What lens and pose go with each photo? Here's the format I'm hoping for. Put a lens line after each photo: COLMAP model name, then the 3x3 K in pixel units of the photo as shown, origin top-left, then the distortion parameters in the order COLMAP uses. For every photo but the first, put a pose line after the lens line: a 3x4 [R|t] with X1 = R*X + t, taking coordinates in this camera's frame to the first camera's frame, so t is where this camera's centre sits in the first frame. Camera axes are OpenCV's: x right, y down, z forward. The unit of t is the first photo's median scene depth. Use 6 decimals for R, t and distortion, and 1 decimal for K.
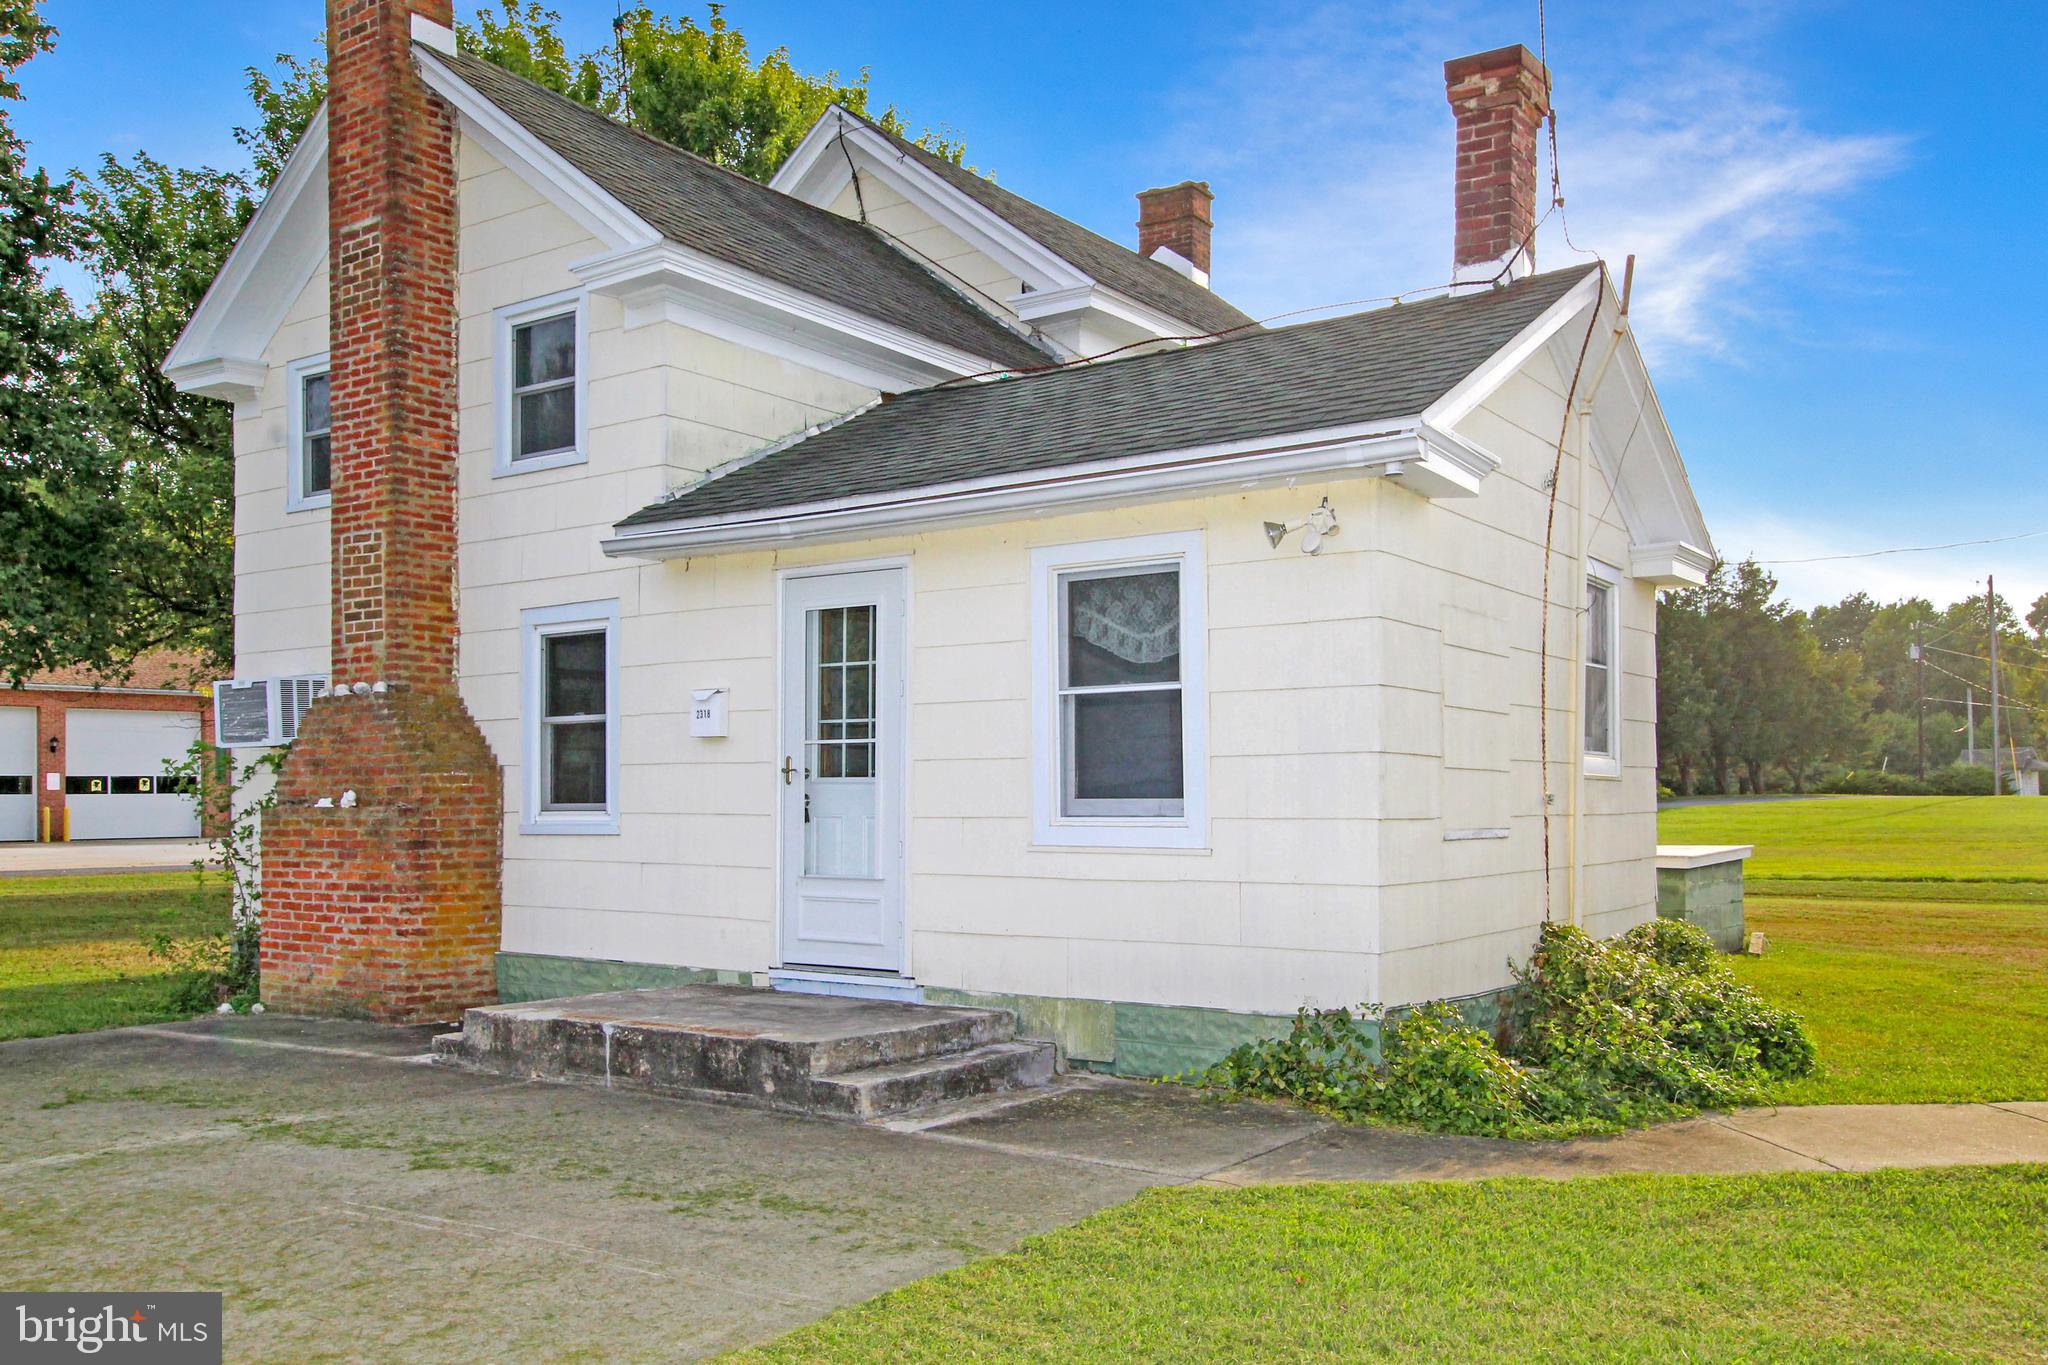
lens RADIAL K [[1679.3, 0, 1024.5], [0, 1679.3, 844.1], [0, 0, 1]] dist [-0.016777, 0.037076]
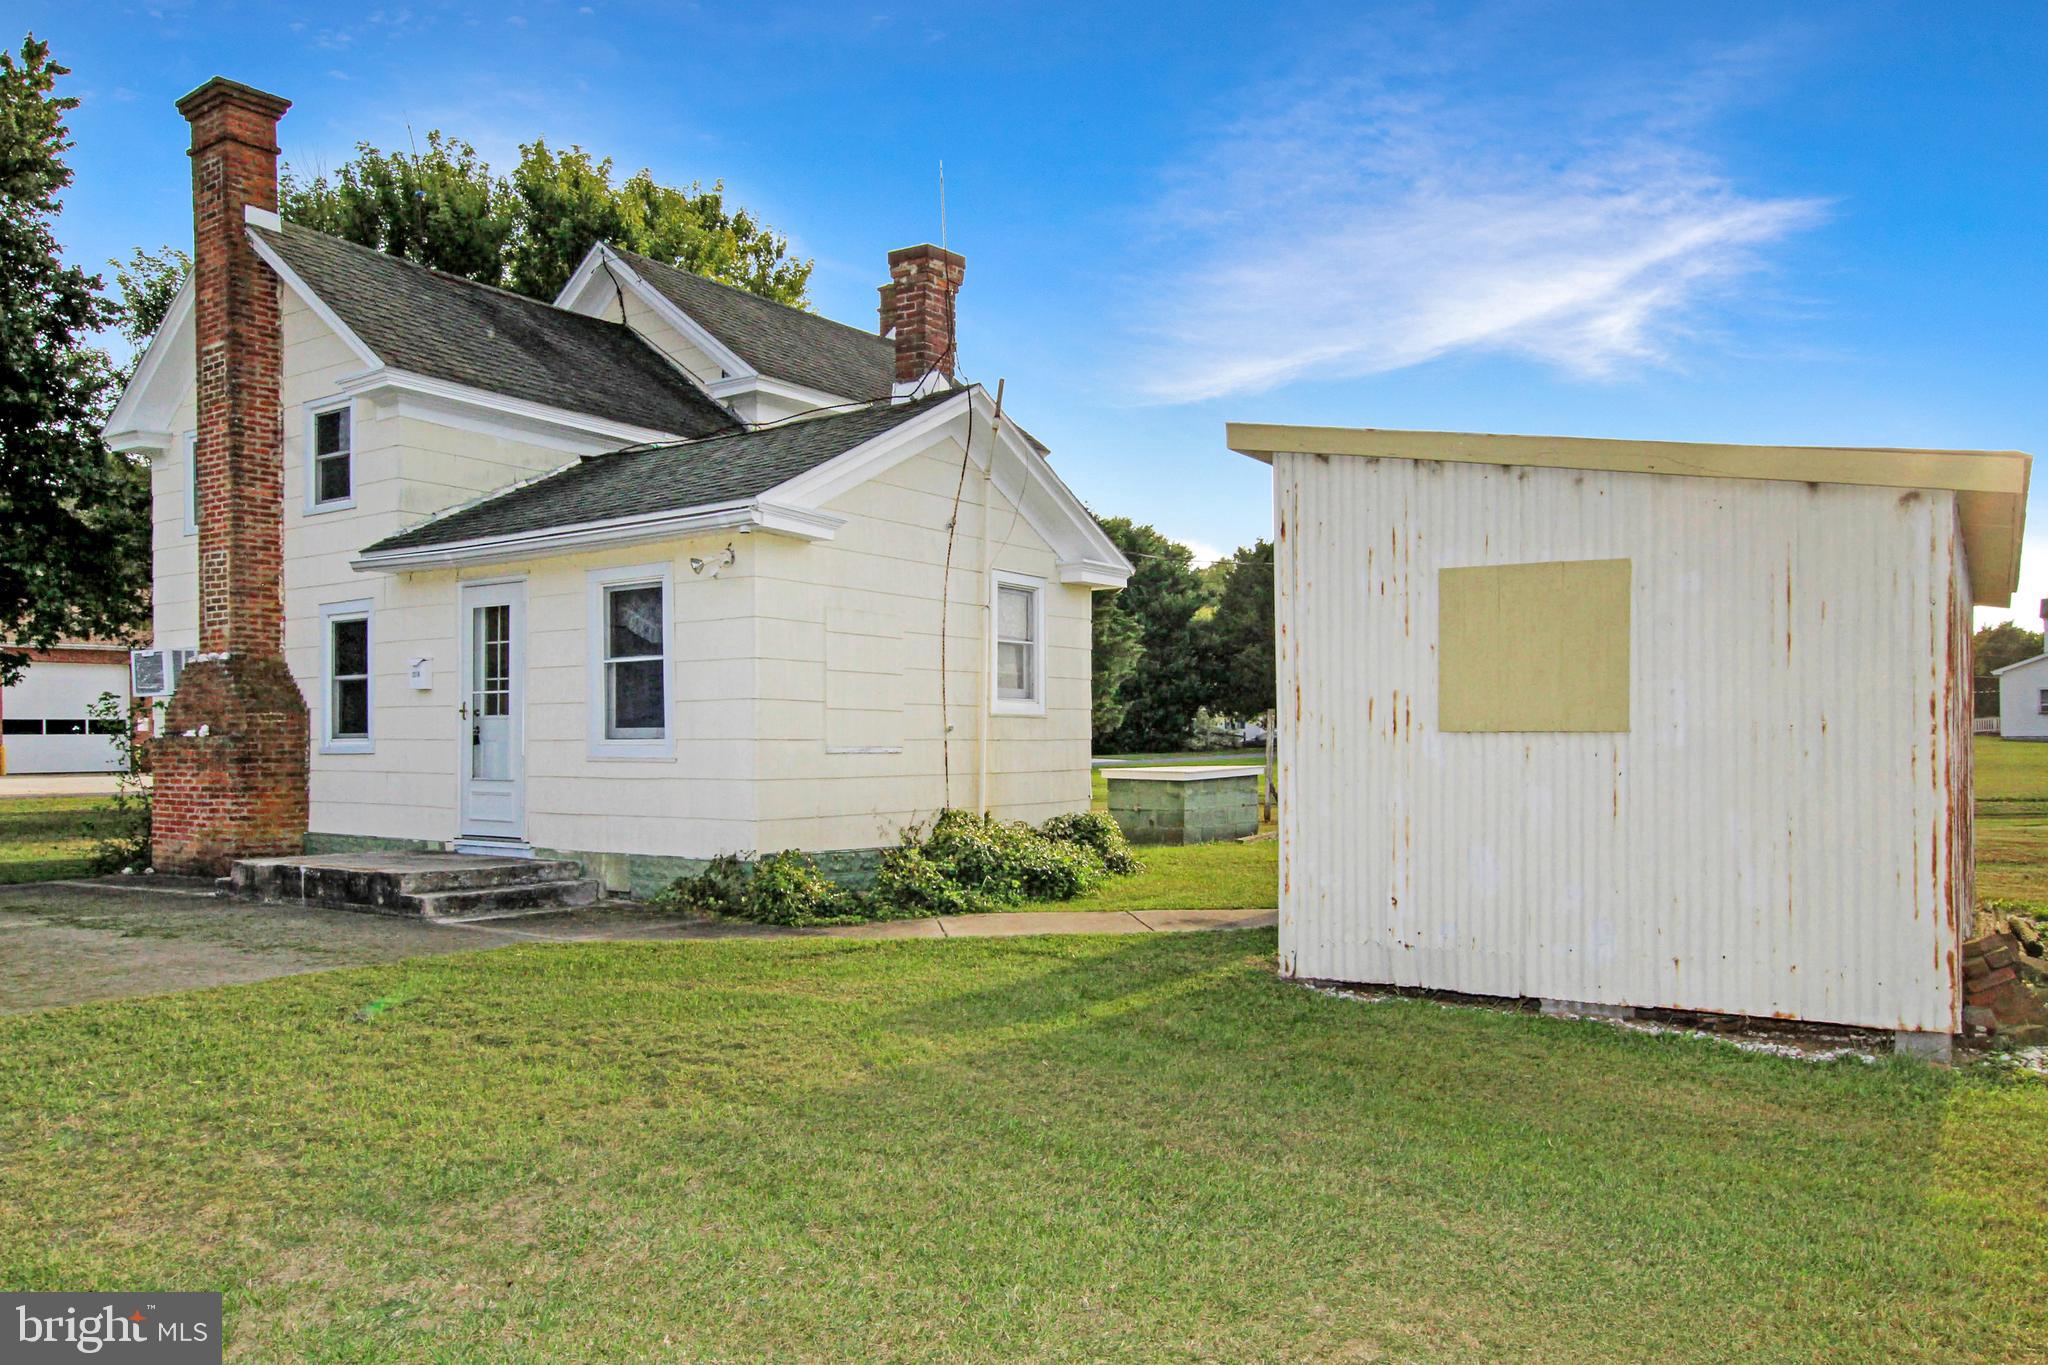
lens RADIAL K [[1415.8, 0, 1024.8], [0, 1415.8, 789.9], [0, 0, 1]] dist [0.000713, 0.003132]
pose [[0.999983, -0.001015, 0.005710, 0.323022], [0.000967, 0.999965, 0.008343, 0.016228], [-0.005718, -0.008338, 0.999949, -0.273004]]
